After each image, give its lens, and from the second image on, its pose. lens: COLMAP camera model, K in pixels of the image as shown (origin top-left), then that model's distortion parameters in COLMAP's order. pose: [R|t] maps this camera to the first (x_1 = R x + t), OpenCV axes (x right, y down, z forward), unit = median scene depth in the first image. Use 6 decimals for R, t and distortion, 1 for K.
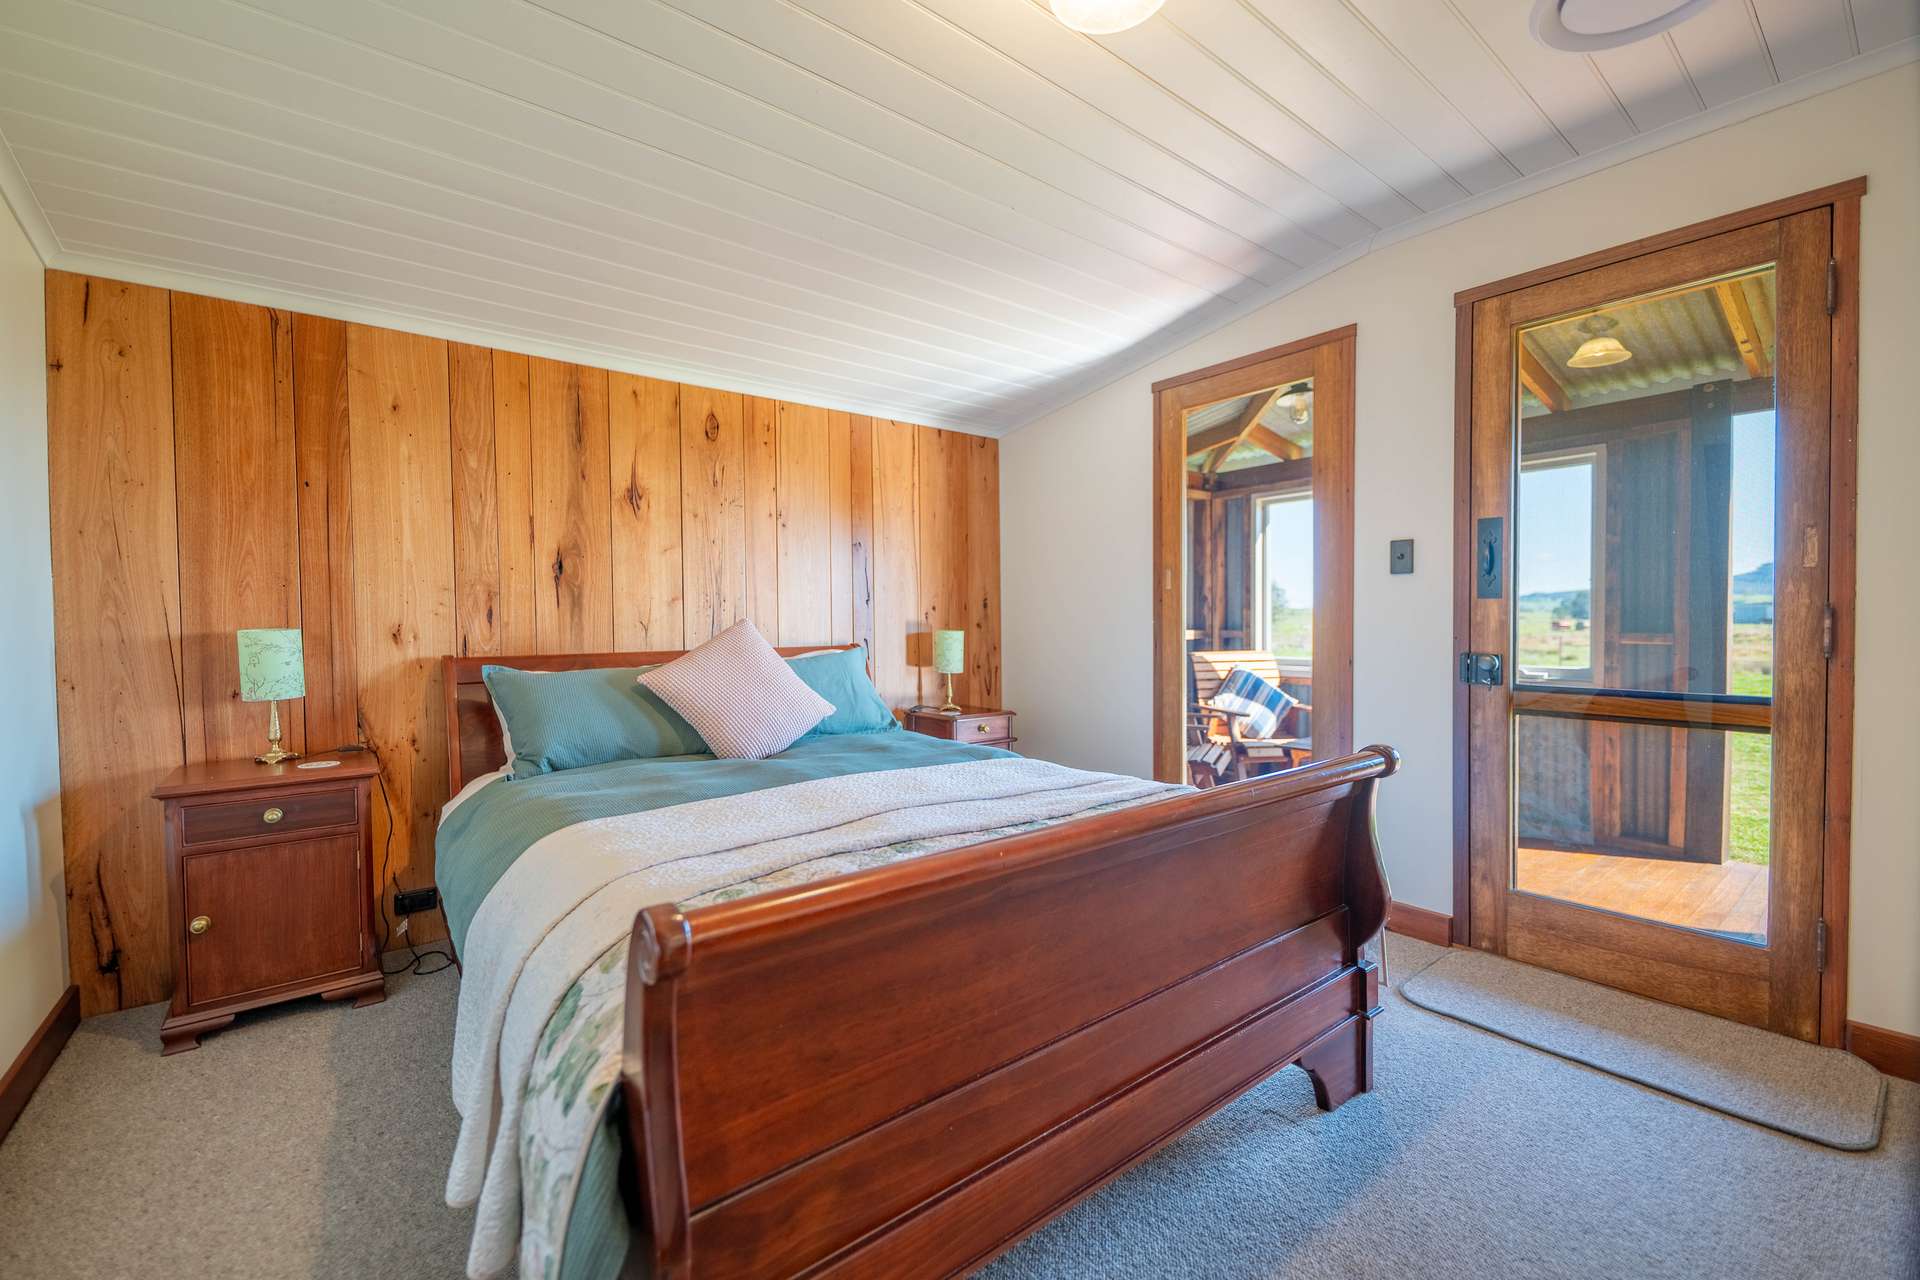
lens RADIAL K [[786.0, 0, 951.6], [0, 786.0, 638.2], [0, 0, 1]] dist [0.015651, -0.011969]
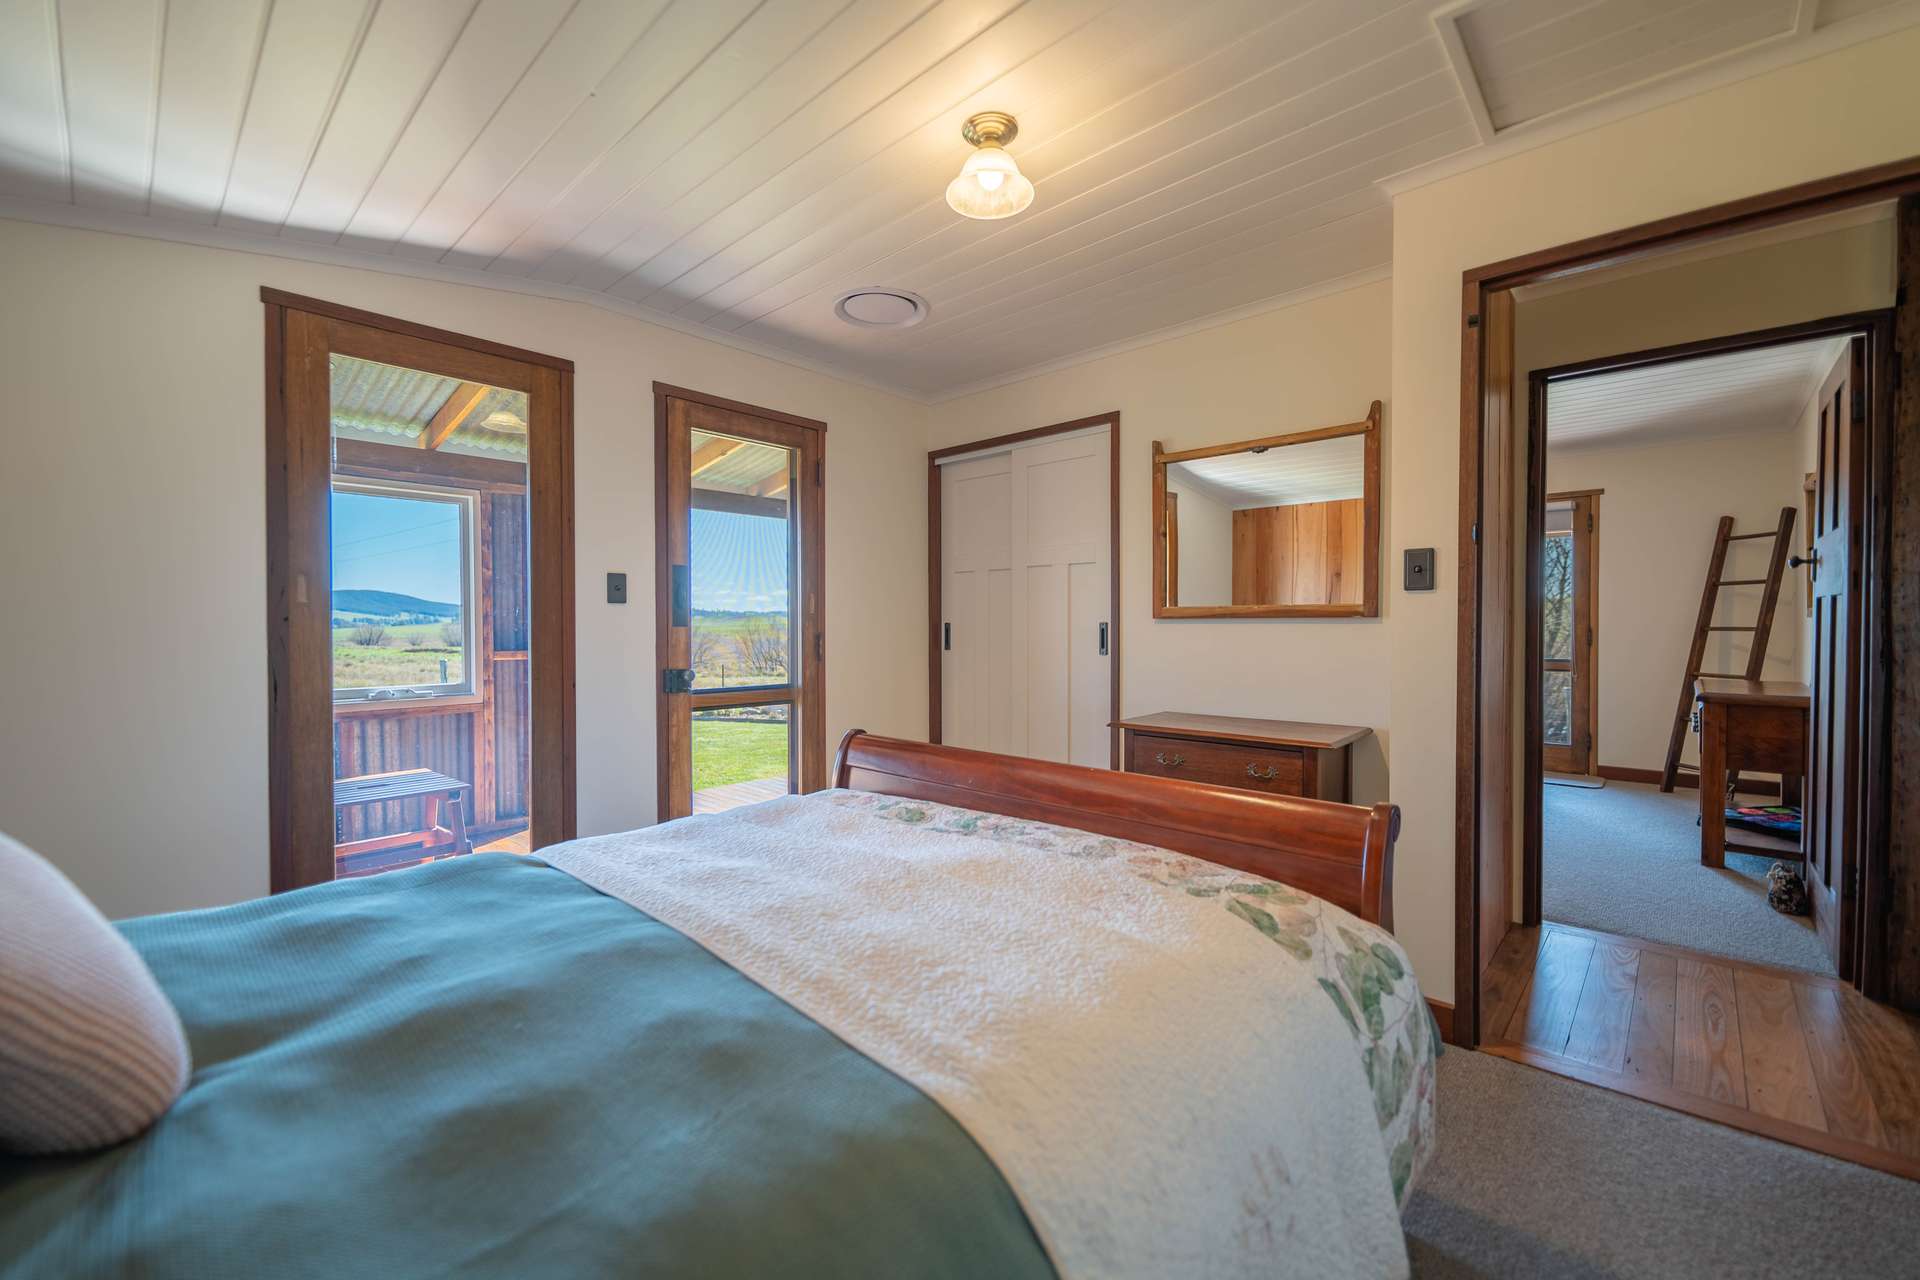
lens RADIAL K [[772.9, 0, 955.0], [0, 772.9, 634.4], [0, 0, 1]] dist [-0.001003, -0.000026]
pose [[-0.165400, -0.004409, 0.986217, -0.586897], [0.027629, 0.999577, 0.009103, -0.032250], [-0.985840, 0.028754, -0.165208, 0.679791]]
